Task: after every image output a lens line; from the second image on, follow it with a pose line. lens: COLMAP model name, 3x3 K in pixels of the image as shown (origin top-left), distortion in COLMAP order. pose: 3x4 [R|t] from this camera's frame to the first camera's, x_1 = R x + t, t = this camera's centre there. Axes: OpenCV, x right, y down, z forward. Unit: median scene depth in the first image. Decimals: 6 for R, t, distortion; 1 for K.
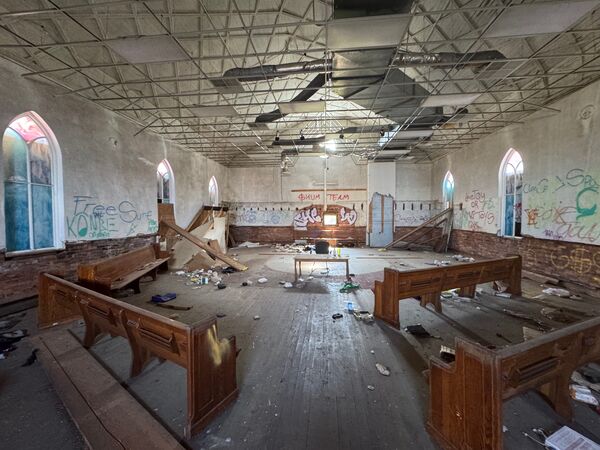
lens RADIAL K [[240.5, 0, 300.0], [0, 240.5, 225.0], [0, 0, 1]] dist [-0.001435, -0.000058]
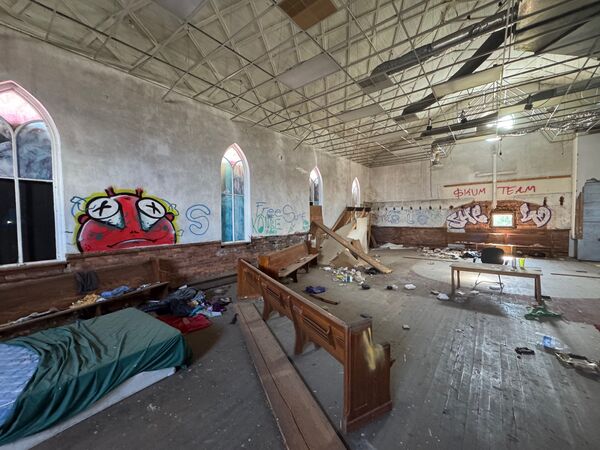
lens RADIAL K [[240.5, 0, 300.0], [0, 240.5, 225.0], [0, 0, 1]] dist [-0.001435, -0.000058]
pose [[0.845727, 0.009780, -0.533526, -0.021847], [-0.010471, 0.999944, 0.001732, -0.000263], [0.533513, 0.004121, 0.845782, 0.006524]]
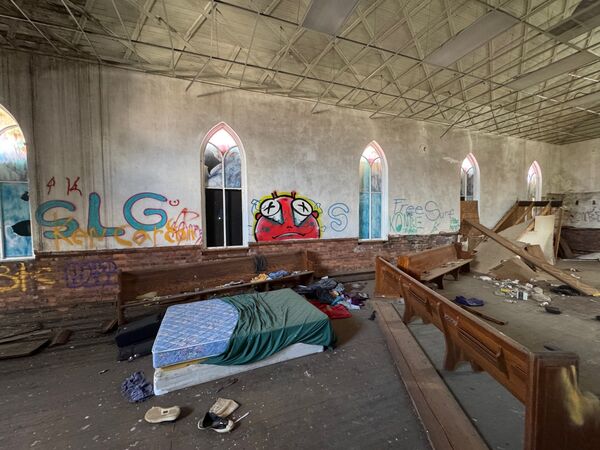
lens RADIAL K [[240.5, 0, 300.0], [0, 240.5, 225.0], [0, 0, 1]] dist [-0.001435, -0.000058]
pose [[0.455920, 0.028882, -0.889552, -0.029488], [-0.023855, 0.999511, 0.020226, 0.001062], [0.889701, 0.011999, 0.456386, -0.013711]]
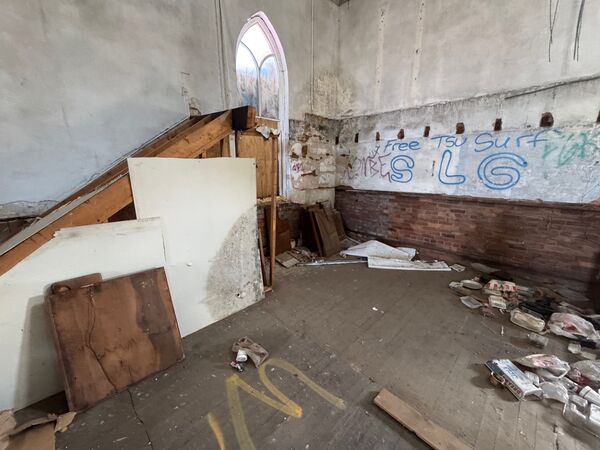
lens RADIAL K [[240.5, 0, 300.0], [0, 240.5, 225.0], [0, 0, 1]] dist [-0.001435, -0.000058]
pose [[0.775406, 0.142585, -0.615155, -0.202666], [-0.020084, 0.979249, 0.201662, -0.028640], [0.631144, -0.144015, 0.762179, 1.363439]]
